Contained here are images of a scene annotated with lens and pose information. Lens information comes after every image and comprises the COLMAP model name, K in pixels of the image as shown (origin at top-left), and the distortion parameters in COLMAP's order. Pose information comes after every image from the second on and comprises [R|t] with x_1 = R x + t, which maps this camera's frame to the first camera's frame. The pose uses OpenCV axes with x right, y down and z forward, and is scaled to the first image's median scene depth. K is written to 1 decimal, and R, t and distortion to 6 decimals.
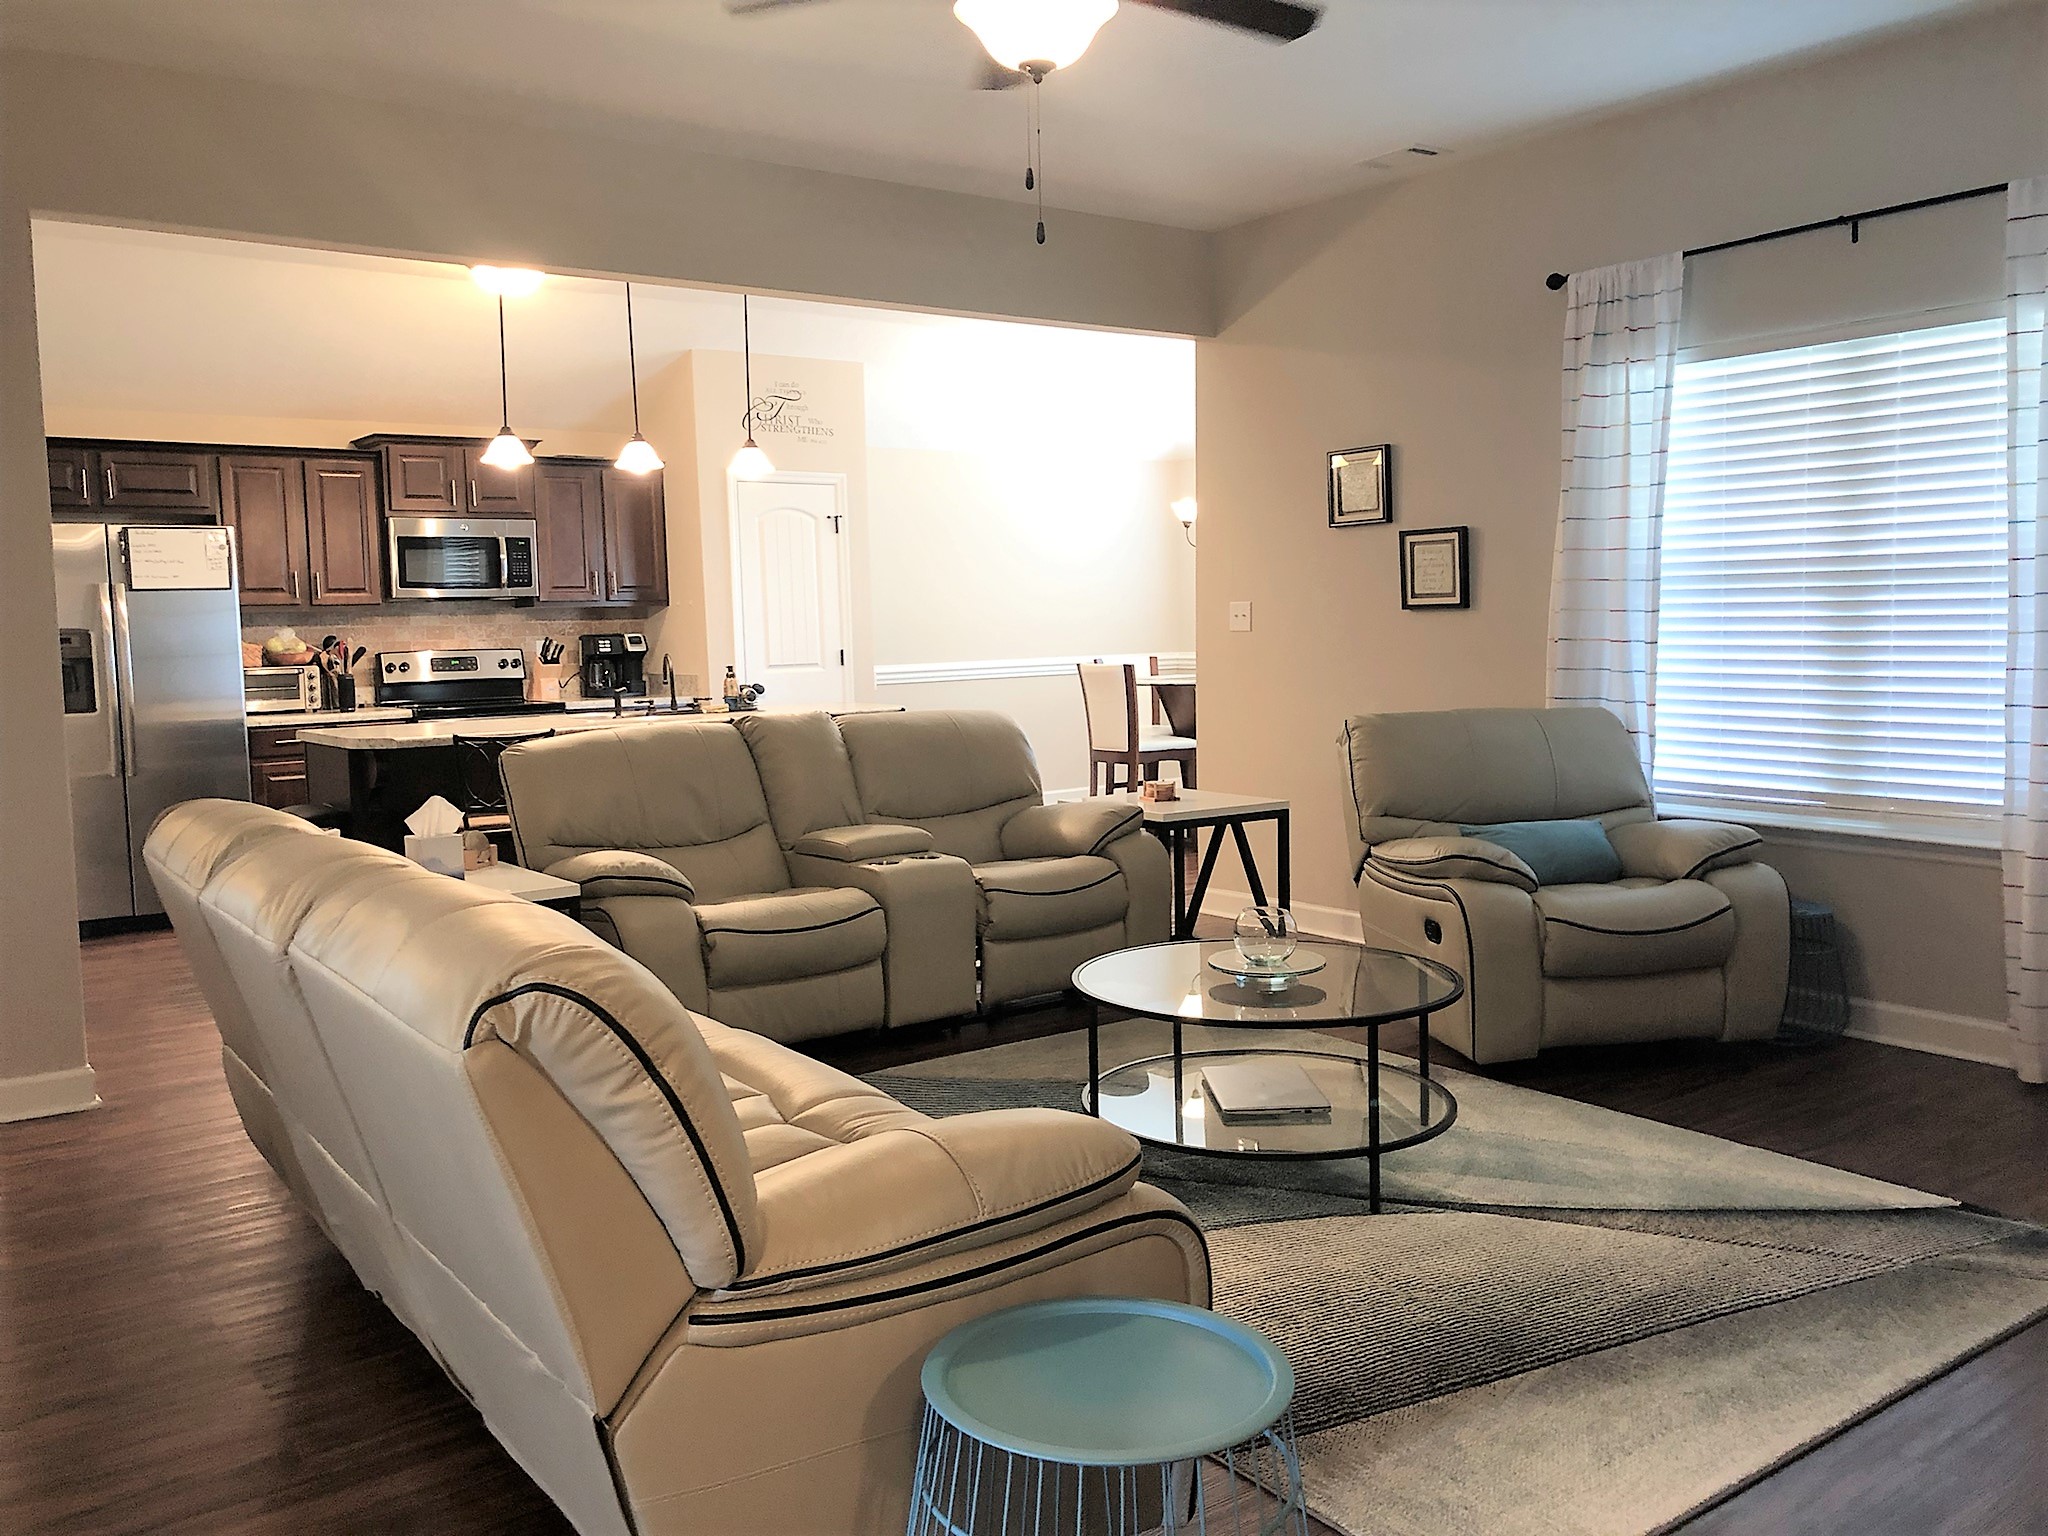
lens RADIAL K [[1682.6, 0, 1024.0], [0, 1682.6, 768.0], [0, 0, 1]] dist [0.004858, -0.014774]
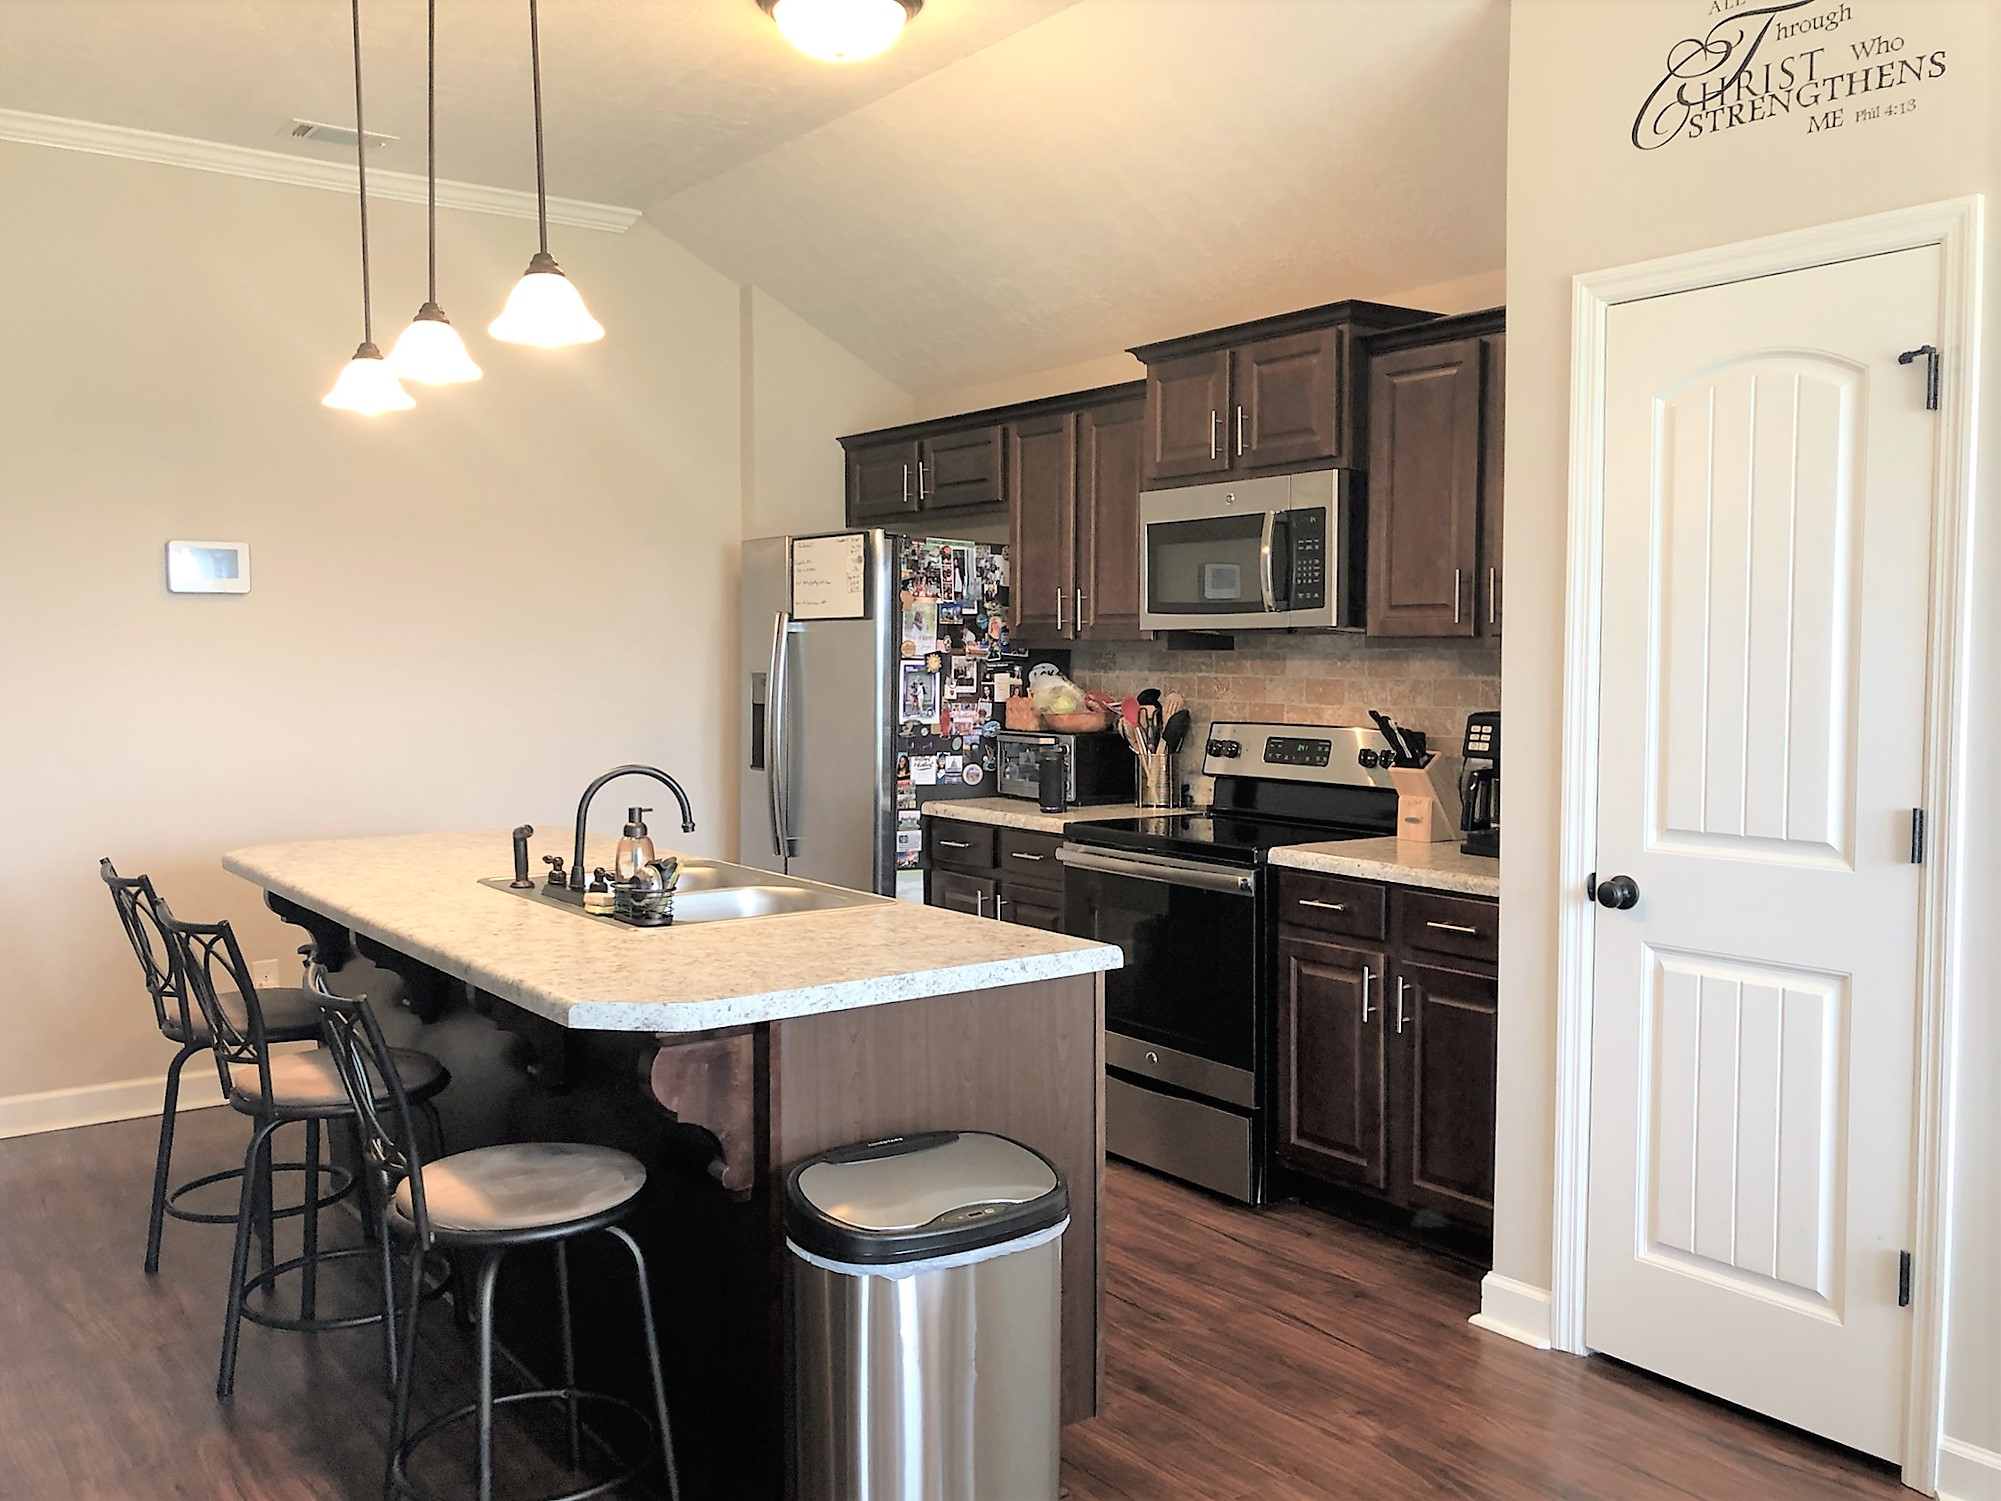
lens RADIAL K [[1644.0, 0, 1000.5], [0, 1644.0, 750.5], [0, 0, 1]] dist [0.004858, -0.014774]
pose [[0.013355, 0.079641, -0.996734, 0.449321], [-0.092629, 0.992635, 0.078073, -0.228973], [0.995611, 0.091284, 0.020634, 2.169978]]
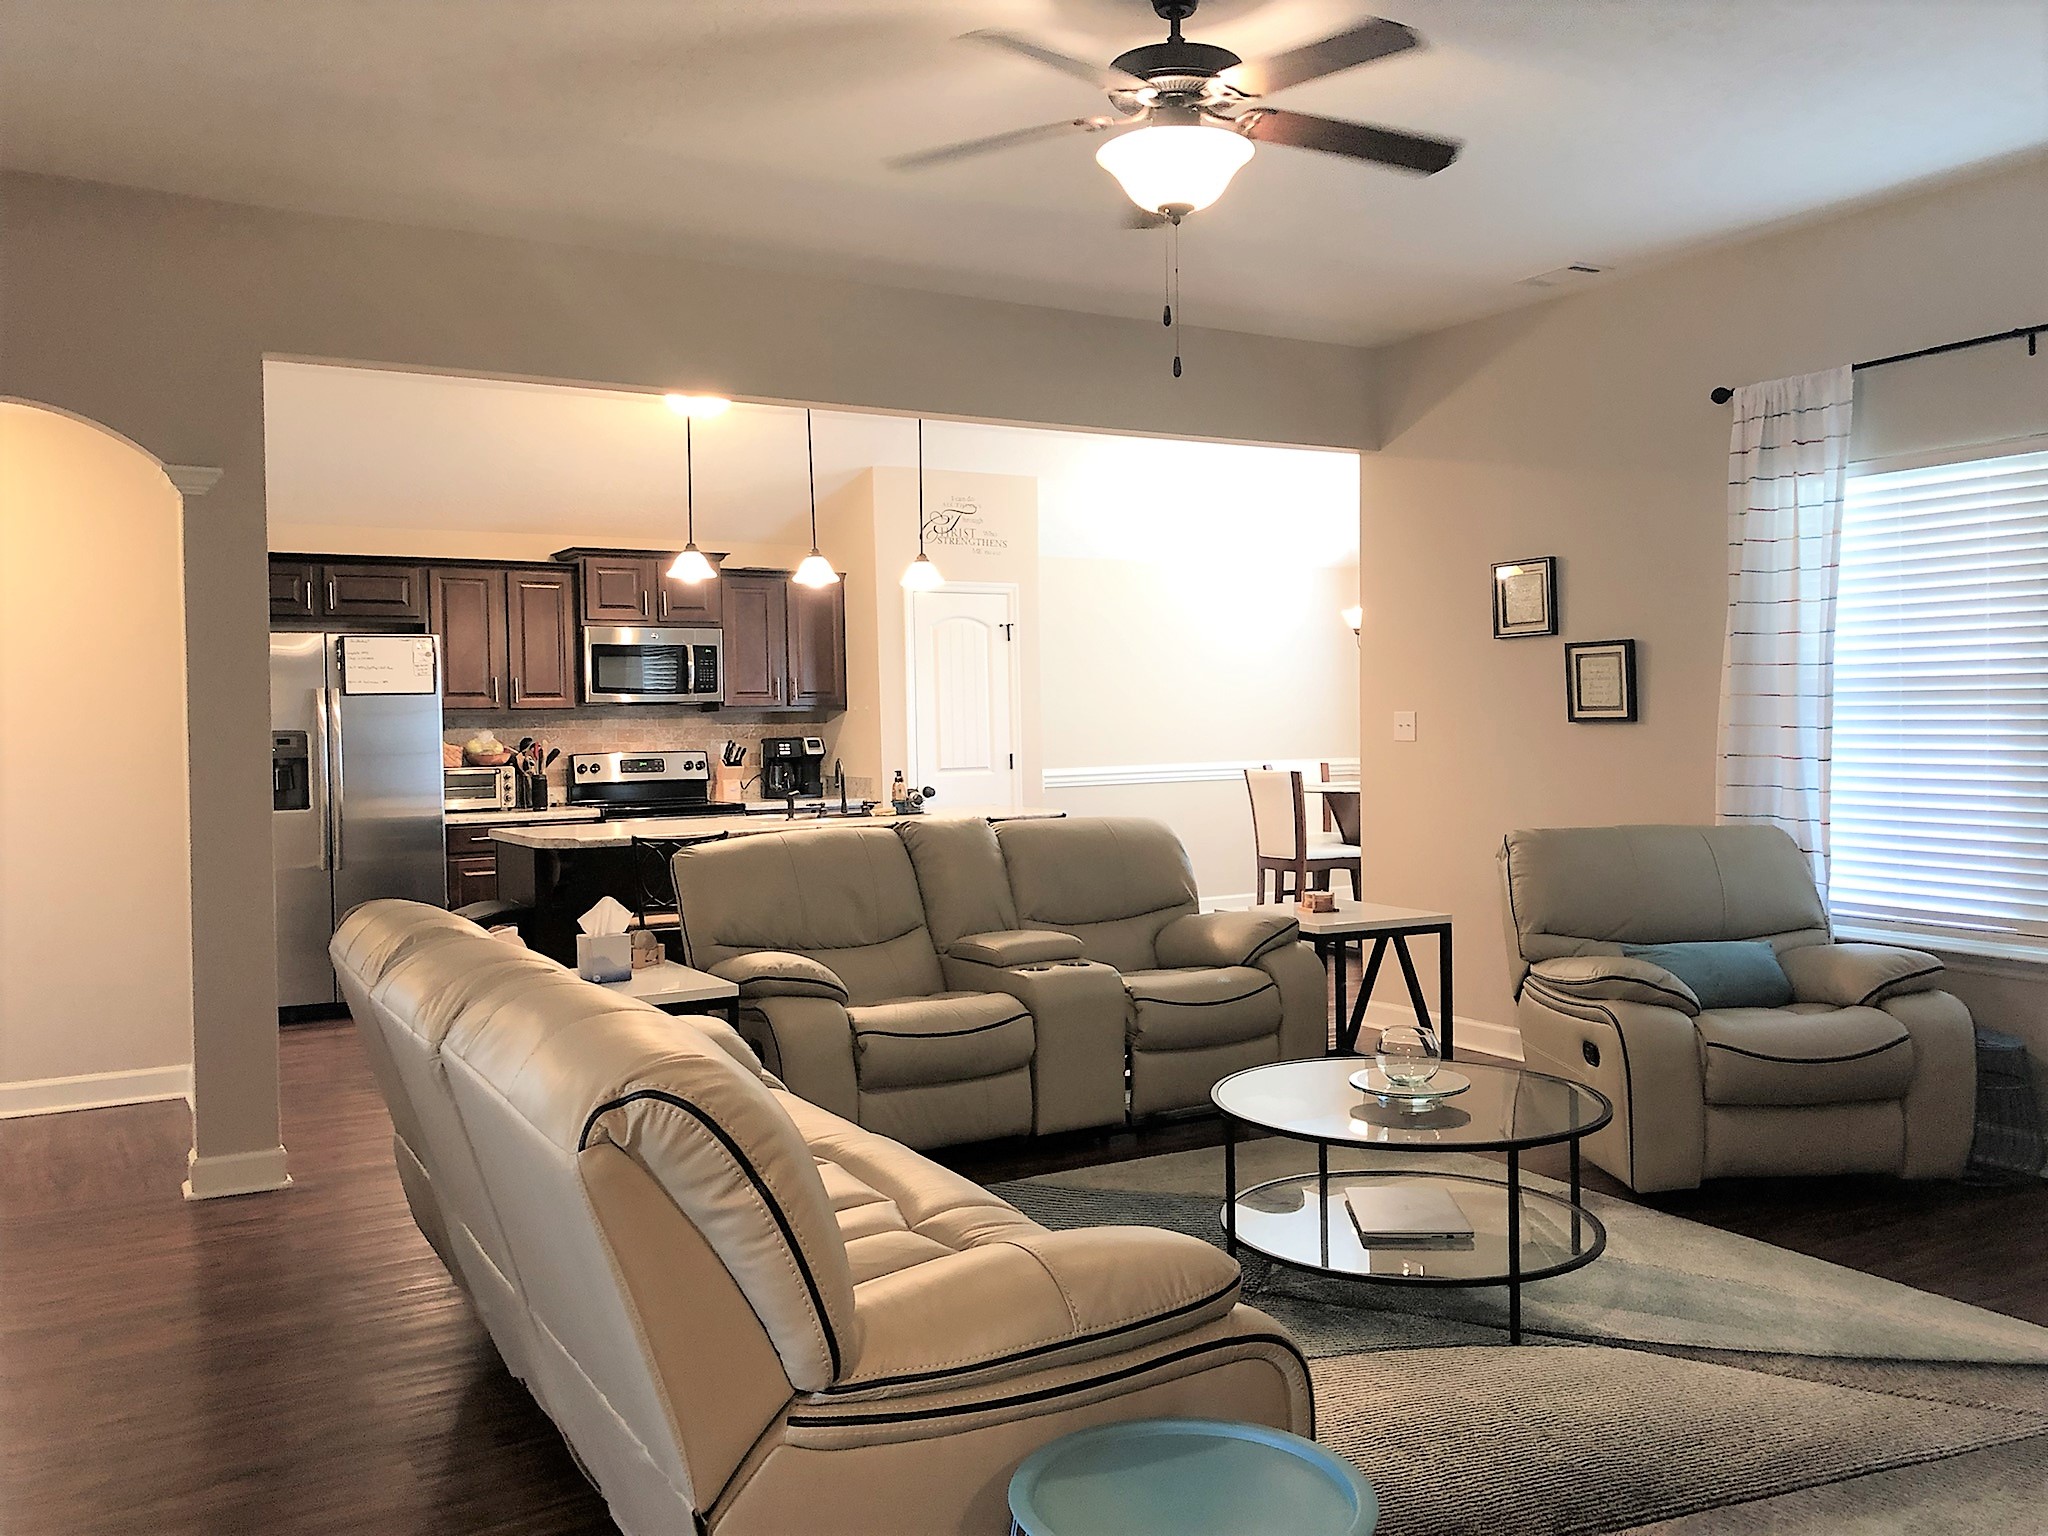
lens RADIAL K [[1673.5, 0, 1024.0], [0, 1673.5, 768.0], [0, 0, 1]] dist [0.004156, 0.001116]
pose [[0.994514, 0.009784, -0.104147, 0.013659], [-0.016168, 0.998029, -0.060631, -0.003731], [0.103348, 0.061982, 0.992712, -0.009368]]
